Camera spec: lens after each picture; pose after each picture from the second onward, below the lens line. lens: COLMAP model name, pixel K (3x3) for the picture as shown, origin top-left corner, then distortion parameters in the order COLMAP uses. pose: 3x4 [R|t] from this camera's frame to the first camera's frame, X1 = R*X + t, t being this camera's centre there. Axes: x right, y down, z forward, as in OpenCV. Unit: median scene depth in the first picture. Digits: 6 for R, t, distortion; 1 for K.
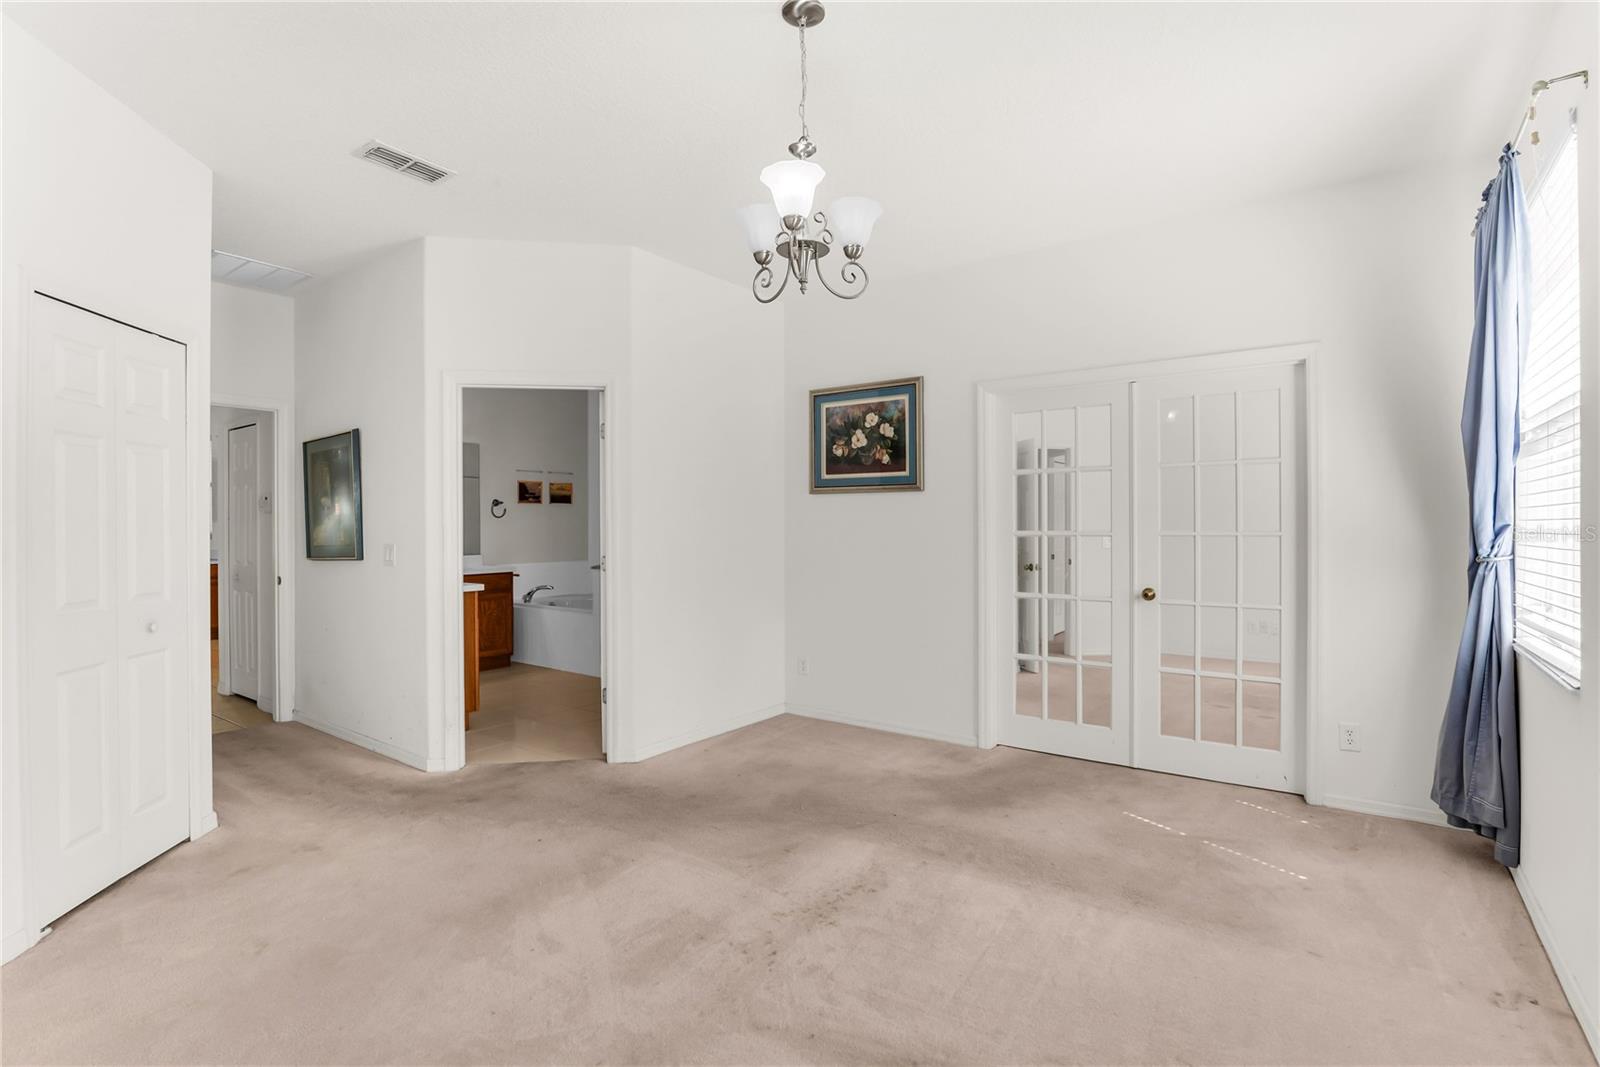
lens RADIAL K [[751.3, 0, 798.7], [0, 751.3, 527.8], [0, 0, 1]] dist [-0.000649, -0.000254]
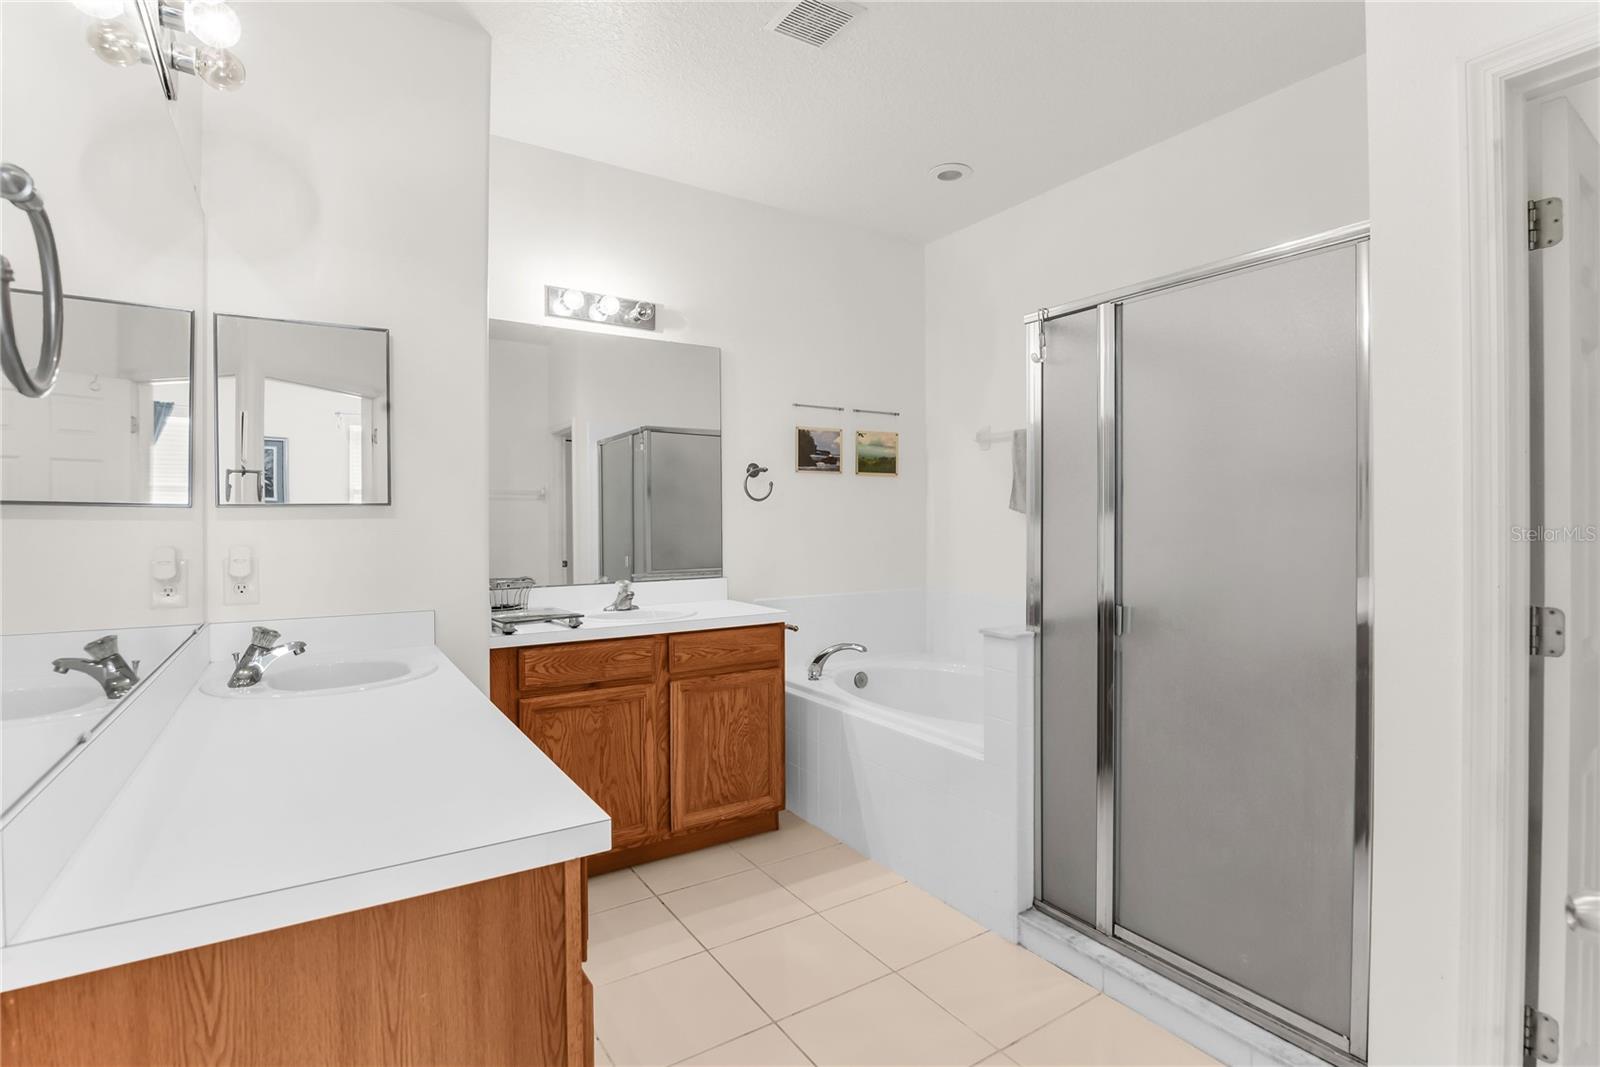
lens RADIAL K [[751.3, 0, 800.0], [0, 751.3, 527.6], [0, 0, 1]] dist [-0.000649, -0.000254]
pose [[0.932698, -0.003811, -0.360639, -0.192219], [0.004996, 0.999985, 0.002352, 0.002585], [0.360625, -0.003996, 0.932702, 0.536114]]
